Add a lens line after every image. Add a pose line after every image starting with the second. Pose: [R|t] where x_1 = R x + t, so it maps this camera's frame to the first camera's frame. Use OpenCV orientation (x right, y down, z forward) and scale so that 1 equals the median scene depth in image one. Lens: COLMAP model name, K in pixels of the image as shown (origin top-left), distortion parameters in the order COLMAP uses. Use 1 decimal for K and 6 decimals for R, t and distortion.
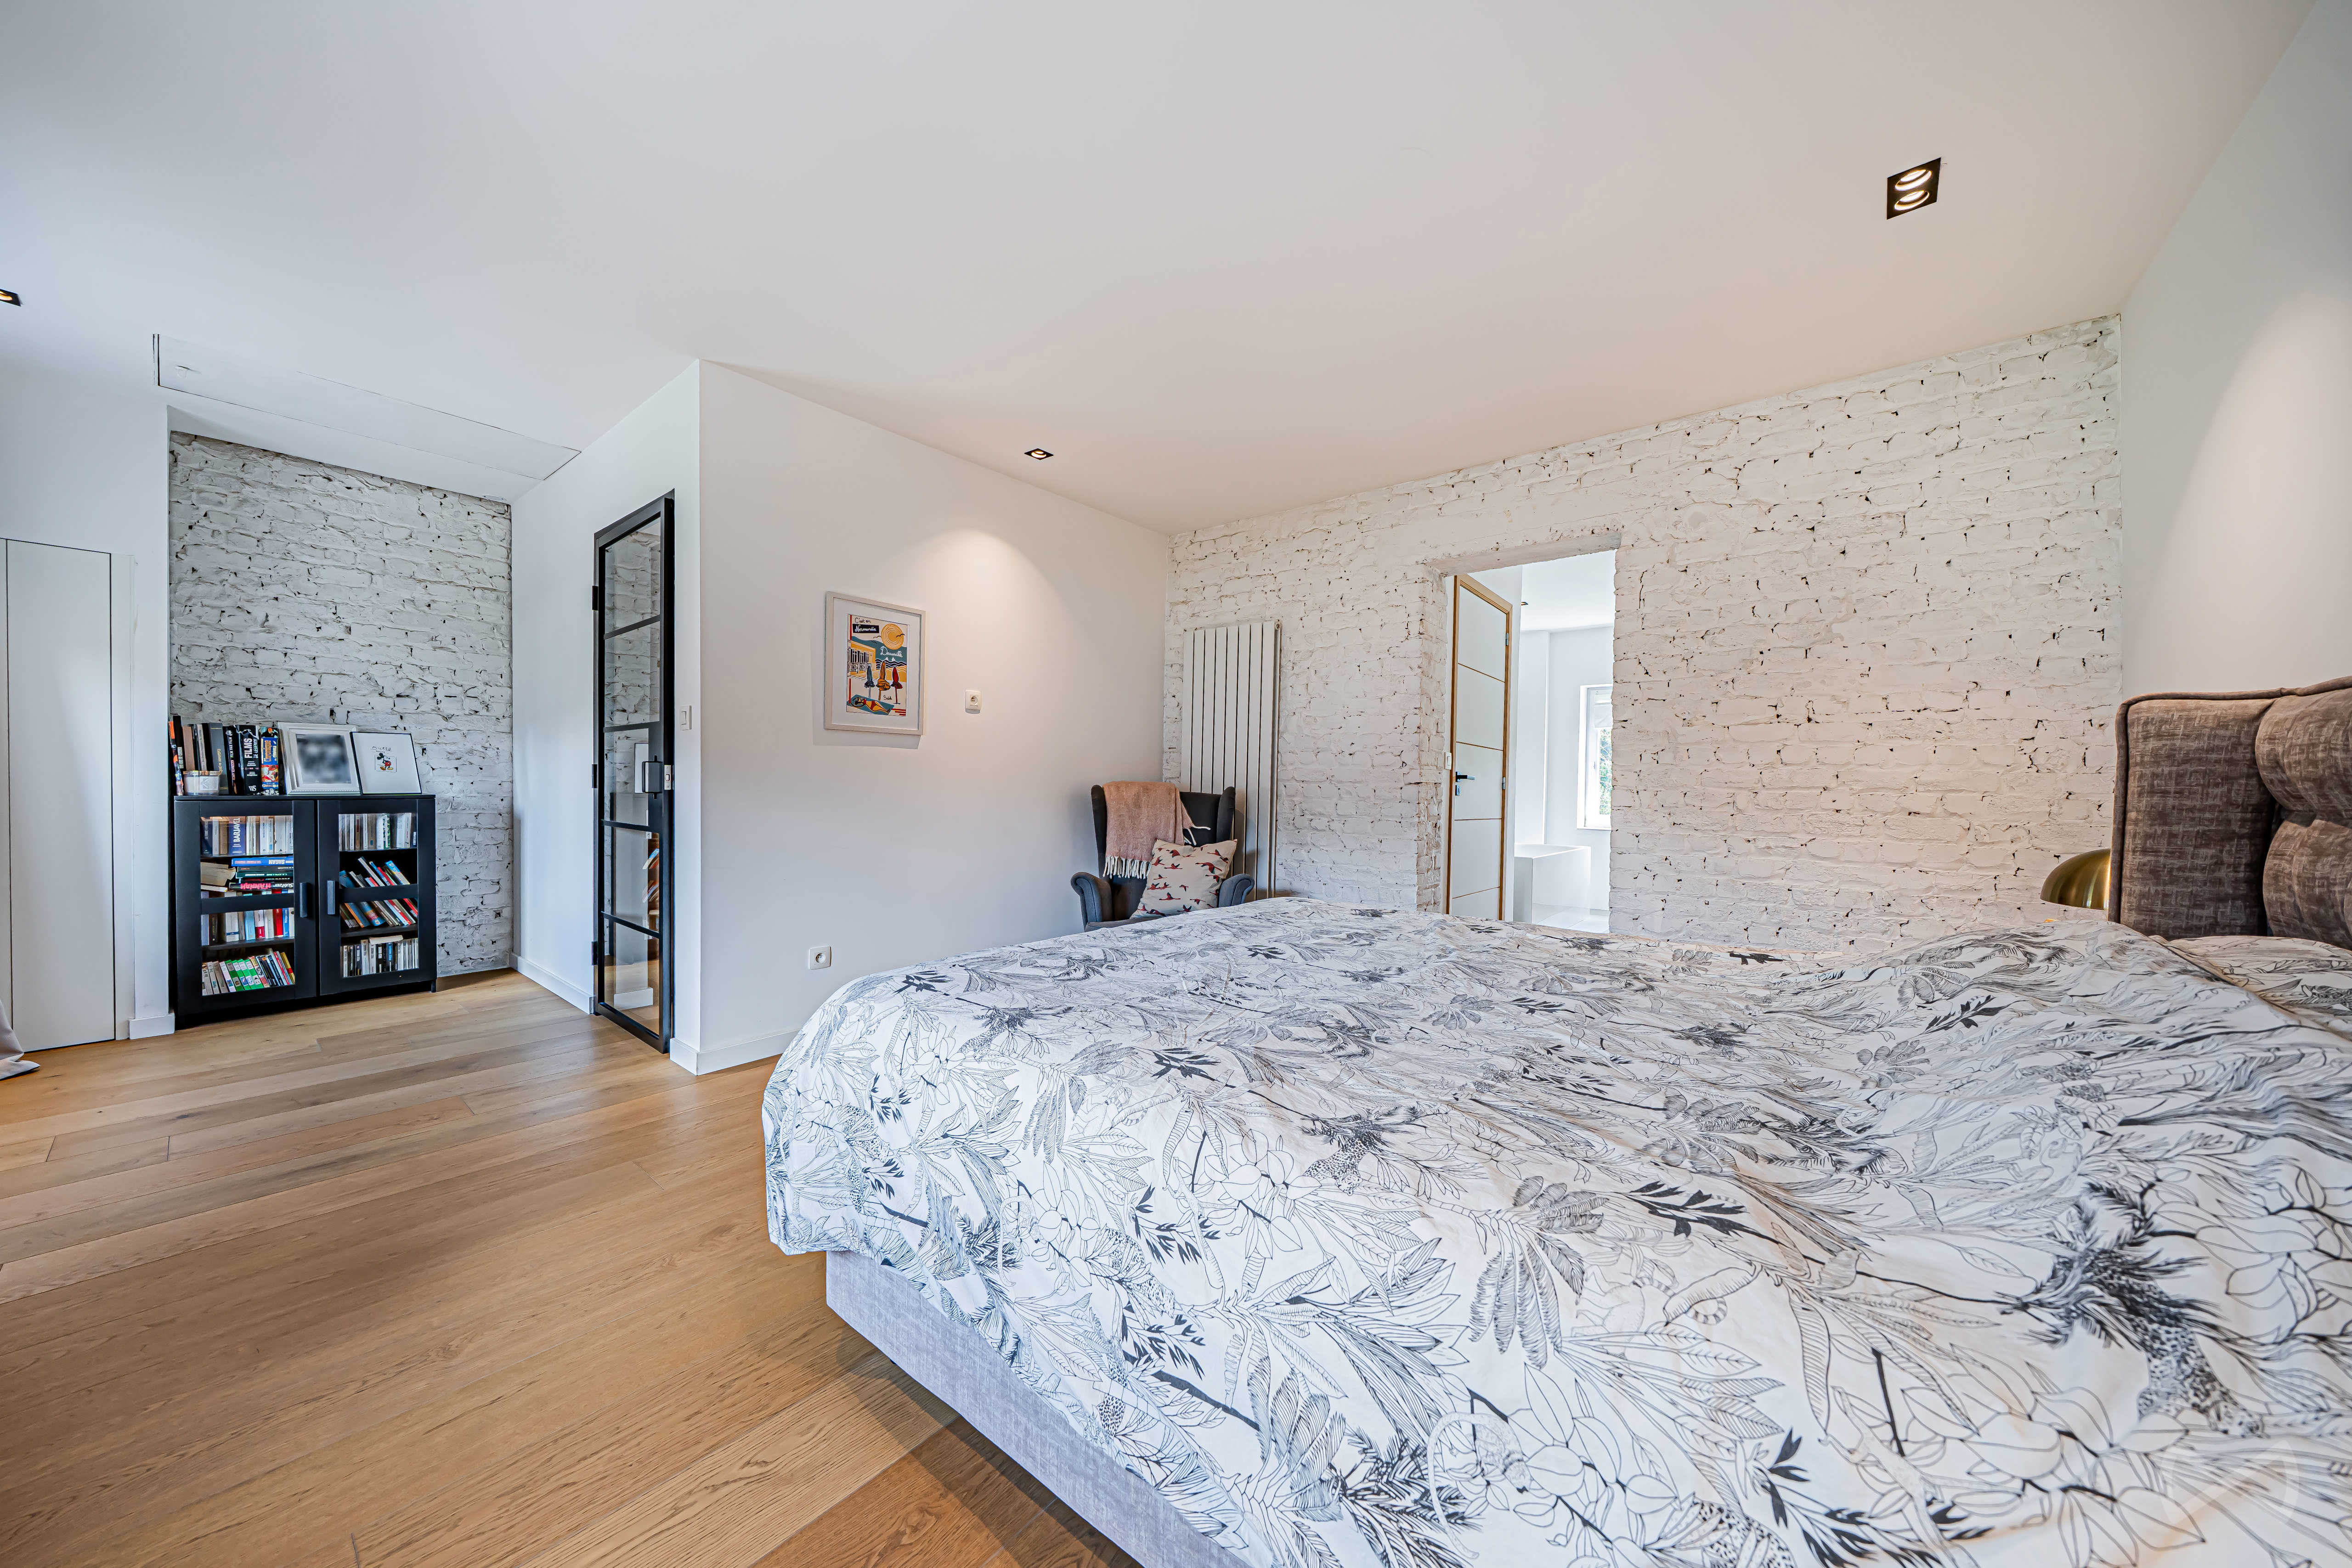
lens RADIAL K [[795.4, 0, 1171.1], [0, 795.4, 789.9], [0, 0, 1]] dist [-0.001888, -0.000163]
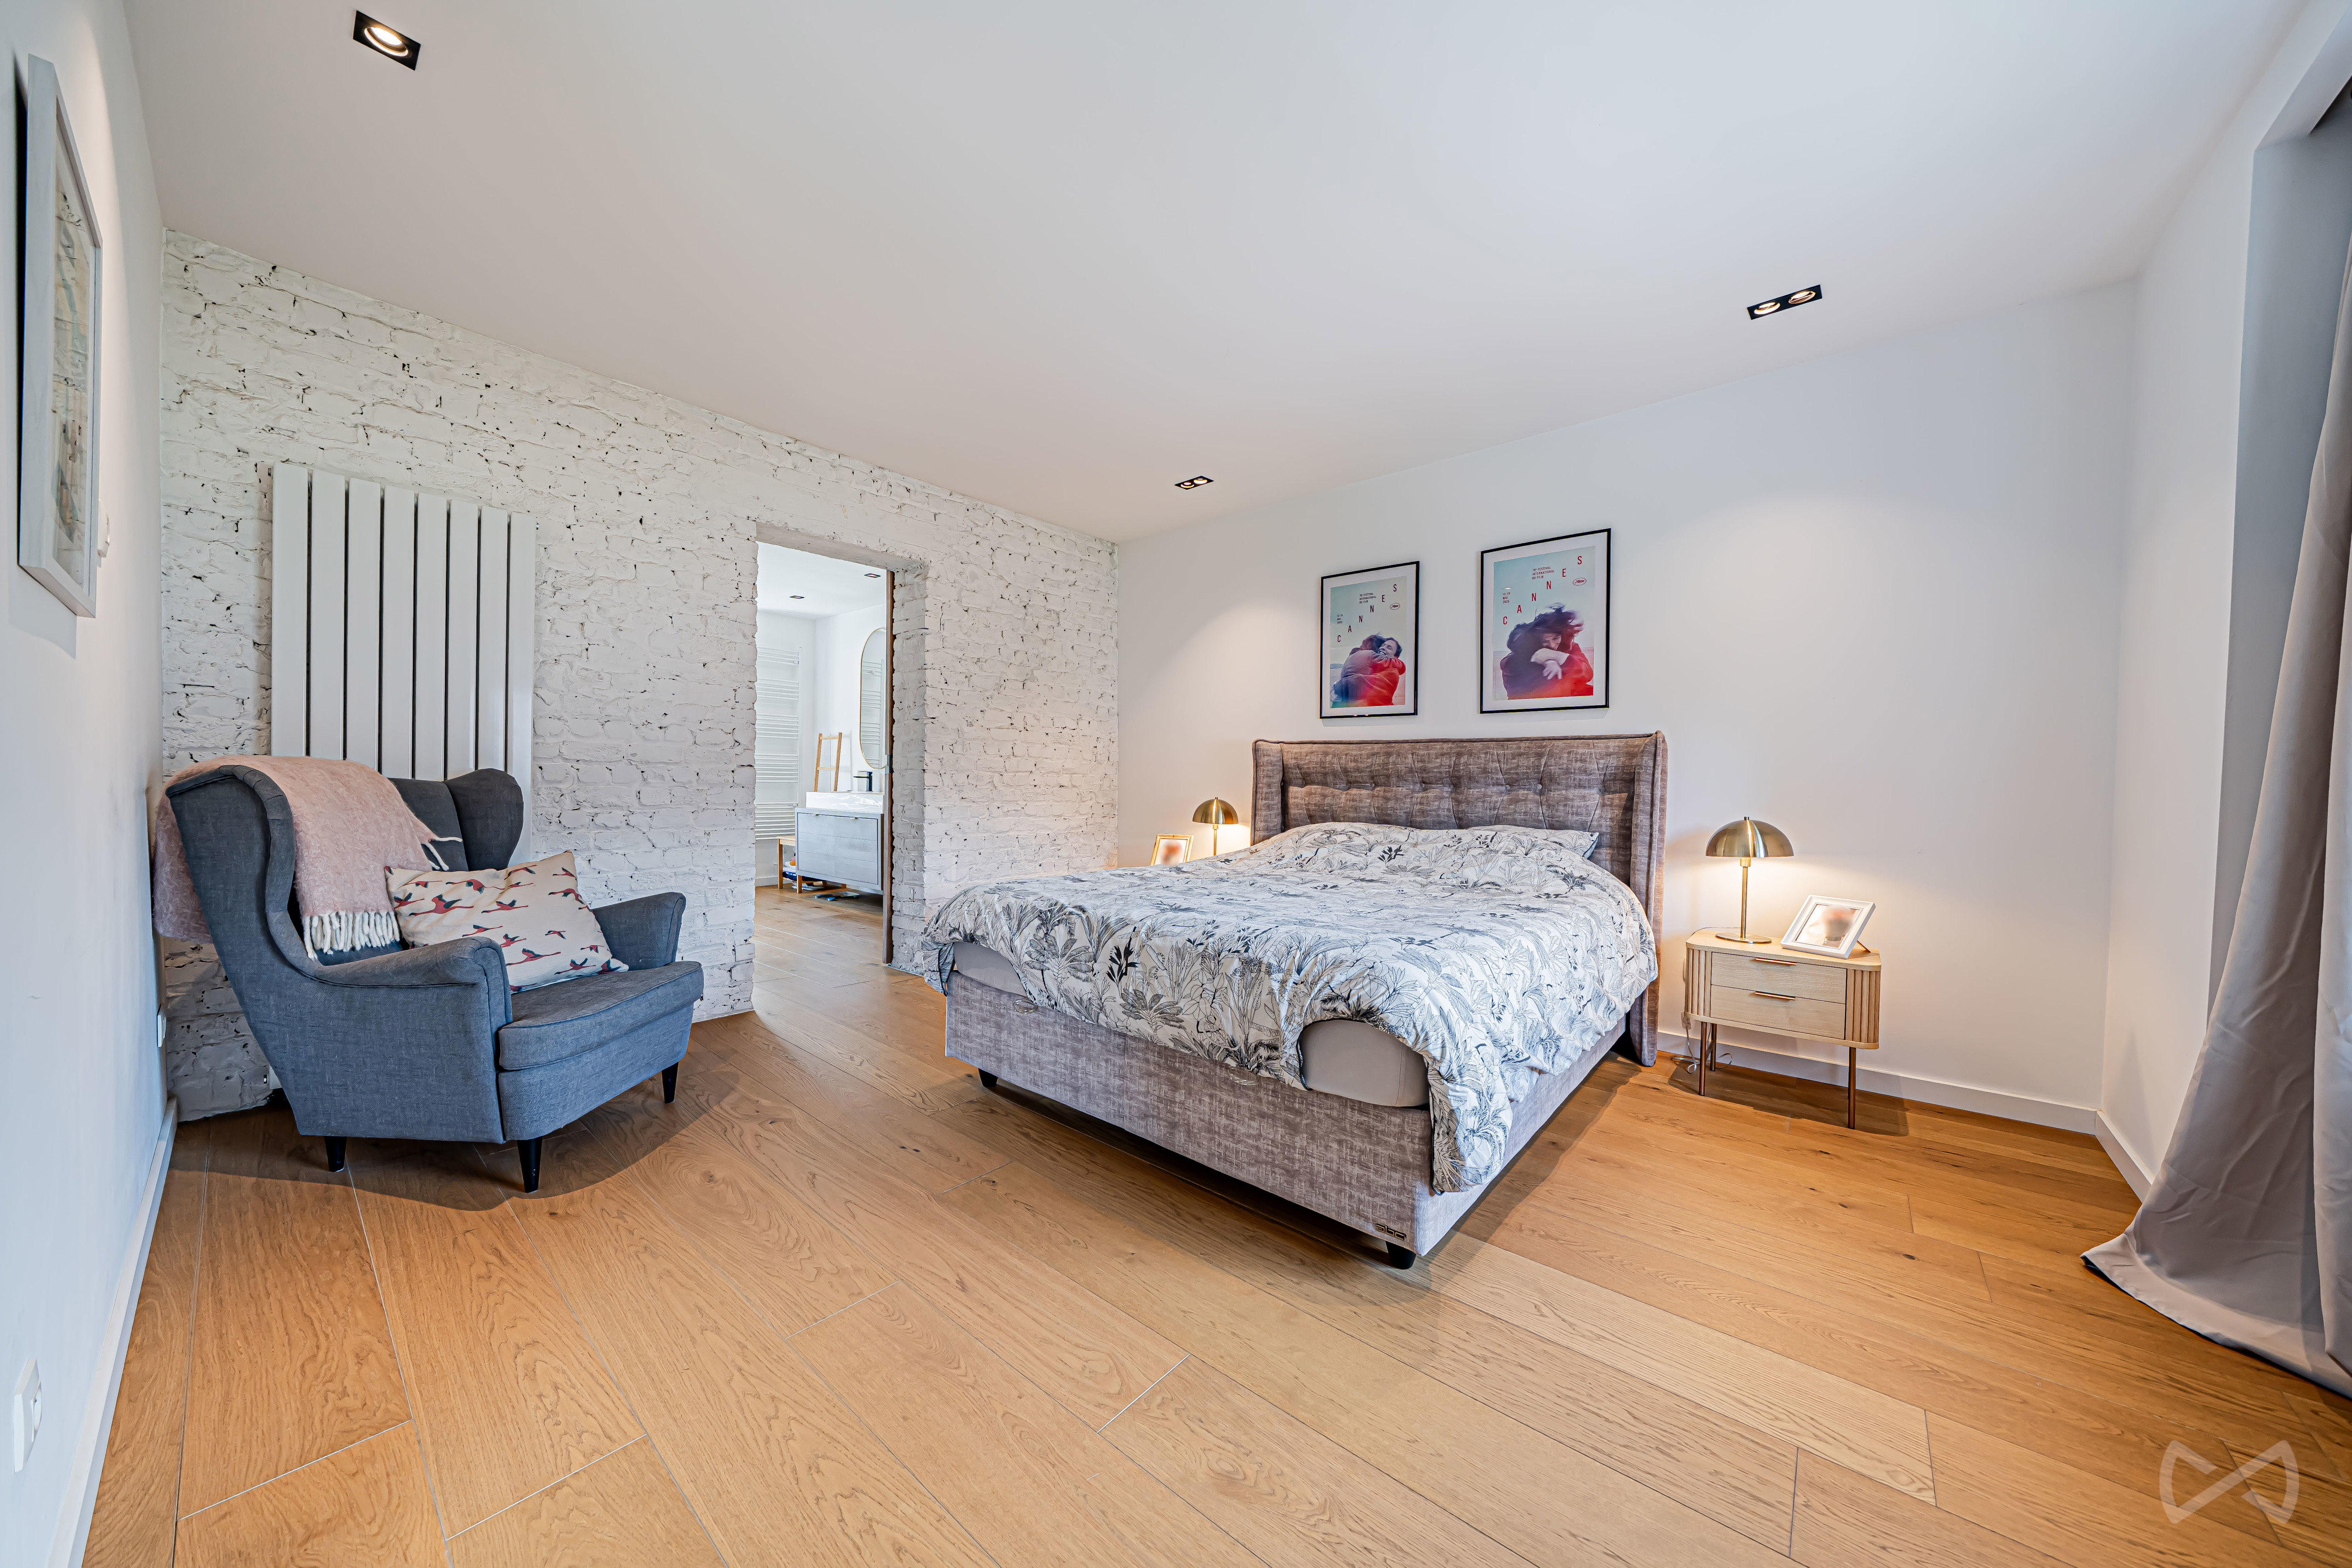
lens RADIAL K [[795.4, 0, 1171.1], [0, 795.4, 789.9], [0, 0, 1]] dist [-0.001888, -0.000163]
pose [[0.028660, -0.028378, 0.999186, -0.708188], [-0.008941, 0.999550, 0.028645, -0.013354], [-0.999549, -0.009755, 0.028393, 0.614745]]
